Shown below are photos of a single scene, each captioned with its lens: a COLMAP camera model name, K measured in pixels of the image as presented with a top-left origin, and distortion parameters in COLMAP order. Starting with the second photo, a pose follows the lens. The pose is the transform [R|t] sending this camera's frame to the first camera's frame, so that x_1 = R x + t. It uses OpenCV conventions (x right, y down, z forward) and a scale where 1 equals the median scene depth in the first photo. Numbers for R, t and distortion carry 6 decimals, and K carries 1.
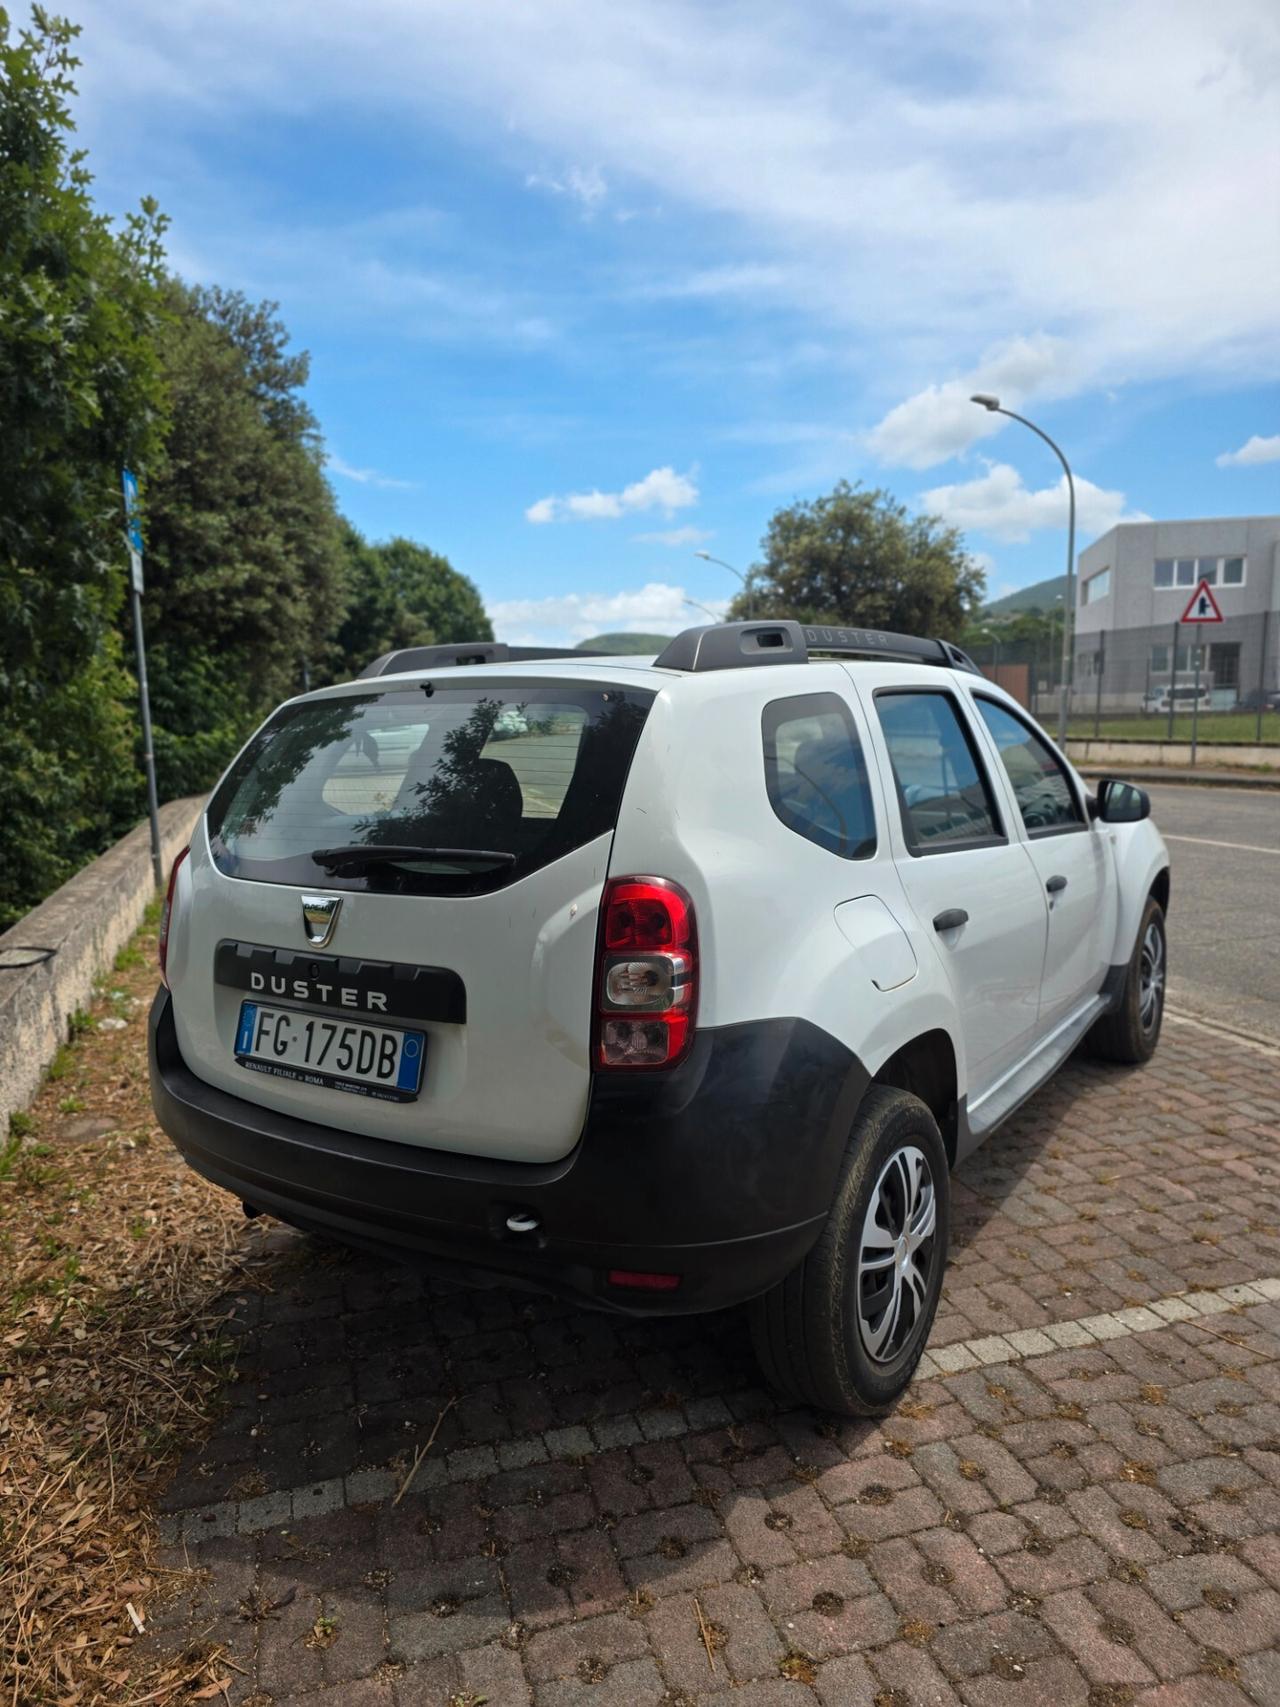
lens RADIAL K [[1145.0, 0, 634.8], [0, 1145.0, 869.4], [0, 0, 1]] dist [0.063876, -0.055270]
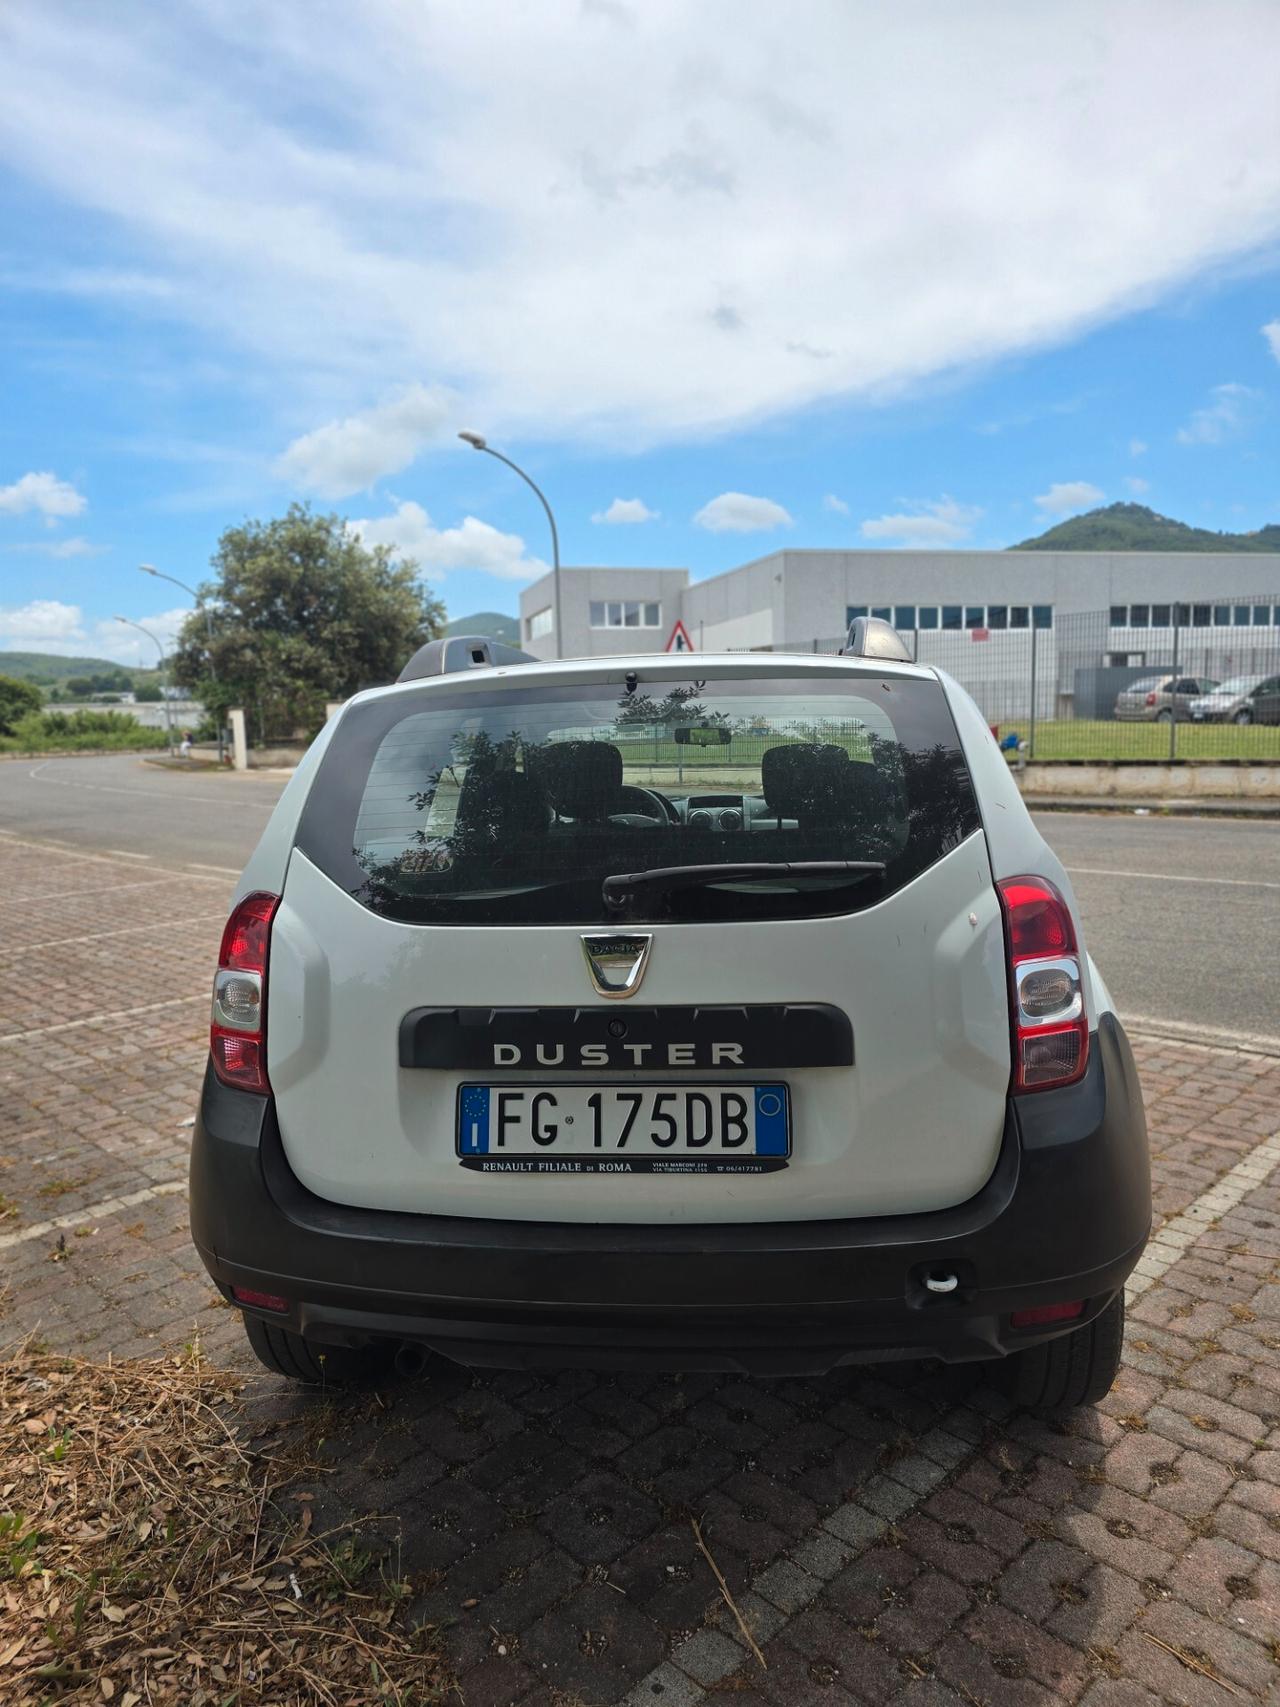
lens RADIAL K [[1142.4, 0, 640.0], [0, 1142.4, 853.5], [0, 0, 1]] dist [0.038990, -0.027318]
pose [[0.881202, -0.056603, 0.469339, -0.594419], [0.074117, 0.997070, -0.018909, -0.015719], [-0.466893, 0.051448, 0.882816, 0.270751]]
